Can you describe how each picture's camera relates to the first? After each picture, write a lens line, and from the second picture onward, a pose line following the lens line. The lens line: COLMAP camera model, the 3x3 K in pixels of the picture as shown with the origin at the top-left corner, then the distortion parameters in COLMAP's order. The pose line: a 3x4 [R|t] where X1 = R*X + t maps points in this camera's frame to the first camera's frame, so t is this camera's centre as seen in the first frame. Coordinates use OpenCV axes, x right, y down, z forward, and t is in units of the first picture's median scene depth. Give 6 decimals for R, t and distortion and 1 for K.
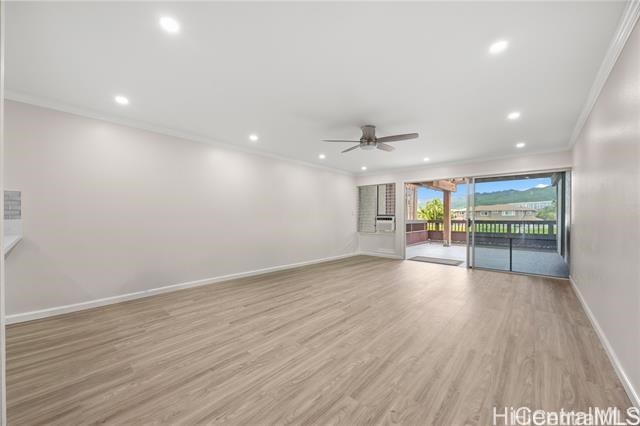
lens RADIAL K [[247.4, 0, 321.2], [0, 247.4, 215.7], [0, 0, 1]] dist [-0.001630, -0.000029]
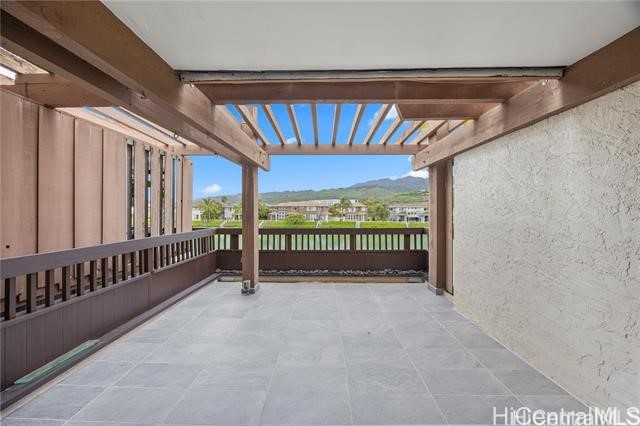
lens RADIAL K [[247.4, 0, 318.0], [0, 247.4, 211.4], [0, 0, 1]] dist [-0.001630, -0.000029]
pose [[0.772615, -0.000700, 0.634874, 0.285866], [-0.002414, 0.999989, 0.004040, -0.017664], [-0.634870, -0.004653, 0.772605, 0.515989]]
